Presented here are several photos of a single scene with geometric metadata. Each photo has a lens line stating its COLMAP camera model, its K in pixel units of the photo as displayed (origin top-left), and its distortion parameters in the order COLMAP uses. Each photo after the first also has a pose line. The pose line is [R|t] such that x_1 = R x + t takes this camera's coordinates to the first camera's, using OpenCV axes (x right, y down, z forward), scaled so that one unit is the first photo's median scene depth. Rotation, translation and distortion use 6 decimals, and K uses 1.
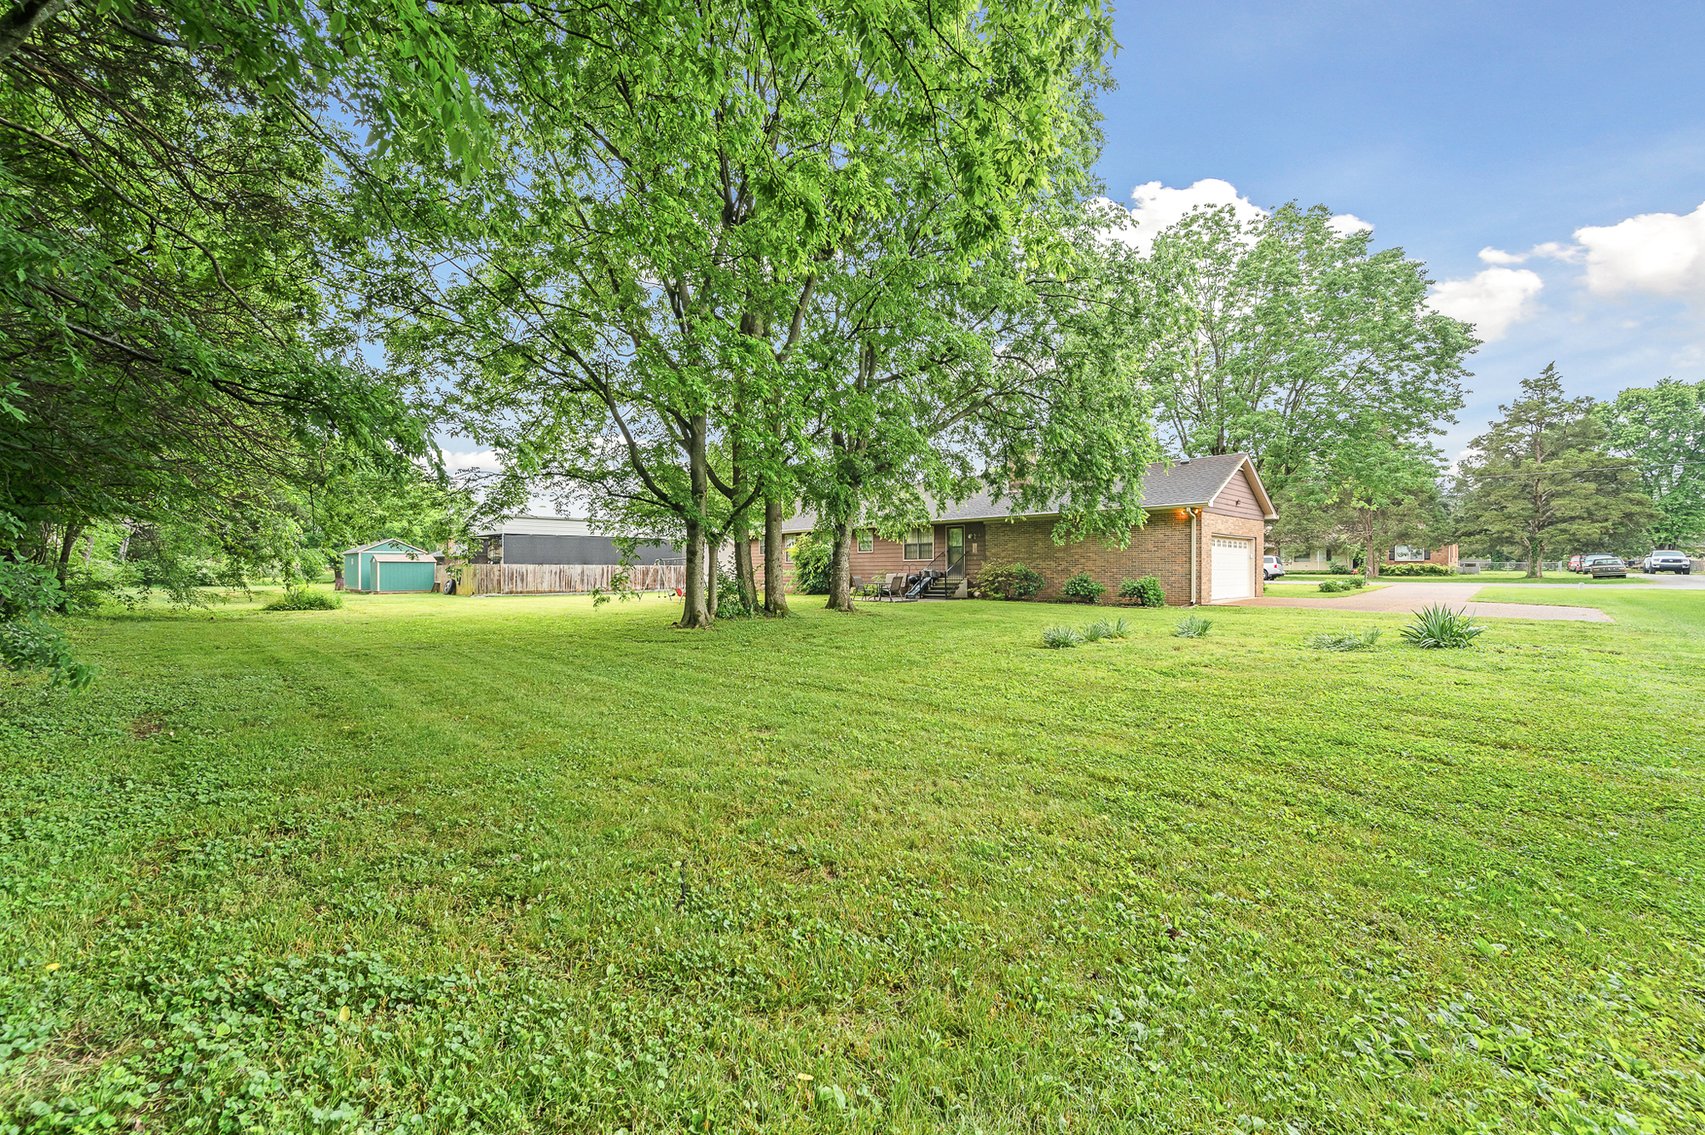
lens RADIAL K [[693.6, 0, 843.0], [0, 693.6, 573.1], [0, 0, 1]] dist [0.001113, 0.000152]
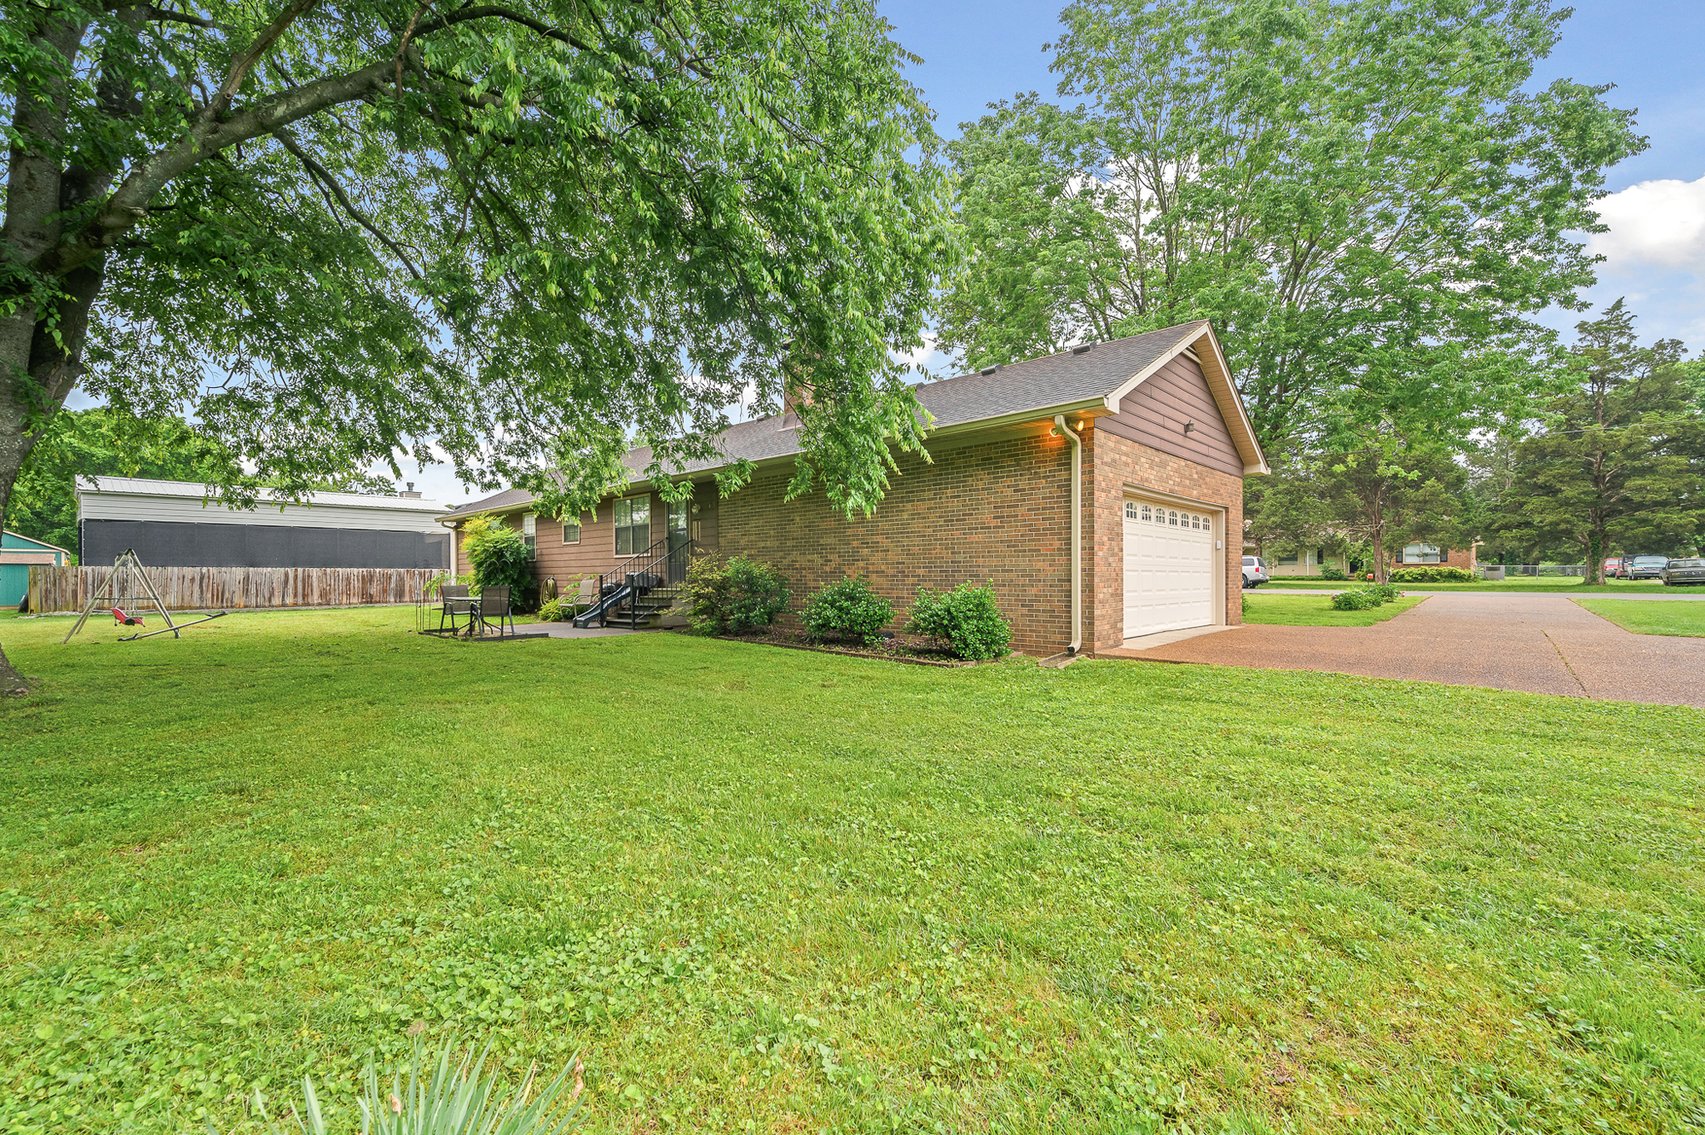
lens RADIAL K [[693.6, 0, 843.0], [0, 693.6, 573.1], [0, 0, 1]] dist [0.001113, 0.000152]
pose [[0.999729, -0.000623, 0.023263, 0.171561], [0.000844, 0.999955, -0.009497, 0.000559], [-0.023256, 0.009514, 0.999684, 0.283606]]
